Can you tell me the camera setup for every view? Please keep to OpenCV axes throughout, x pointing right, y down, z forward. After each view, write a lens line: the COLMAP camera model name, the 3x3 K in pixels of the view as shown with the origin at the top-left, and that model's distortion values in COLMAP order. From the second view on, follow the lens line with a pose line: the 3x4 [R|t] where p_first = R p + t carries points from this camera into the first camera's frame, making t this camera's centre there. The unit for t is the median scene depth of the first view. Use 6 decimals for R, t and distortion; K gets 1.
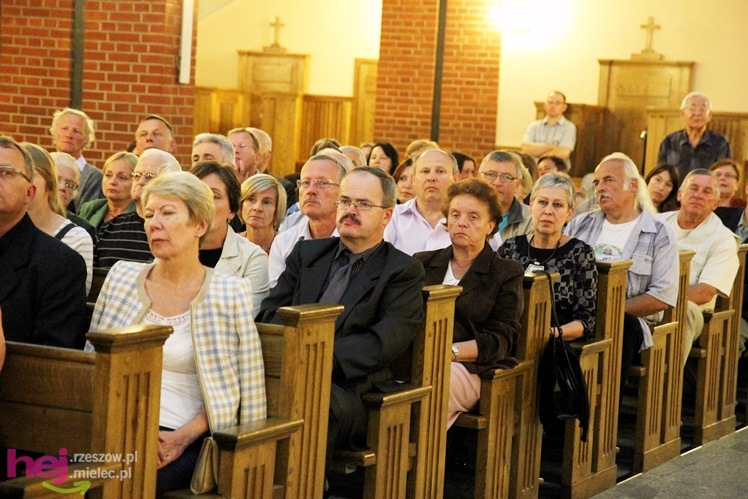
lens RADIAL K [[1815.7, 0, 374.0], [0, 1815.7, 249.5], [0, 0, 1]] dist [0.394441, 0.242386]
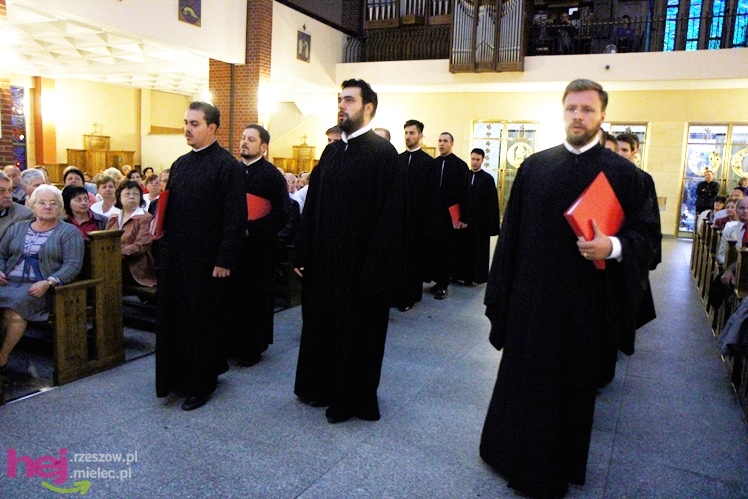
lens RADIAL K [[597.3, 0, 374.0], [0, 597.3, 249.5], [0, 0, 1]] dist [-0.097651, 0.118714]
pose [[0.999259, -0.020723, 0.032442, 0.117366], [0.018666, 0.997873, 0.062458, 0.023926], [-0.033667, -0.061806, 0.997520, -0.060275]]
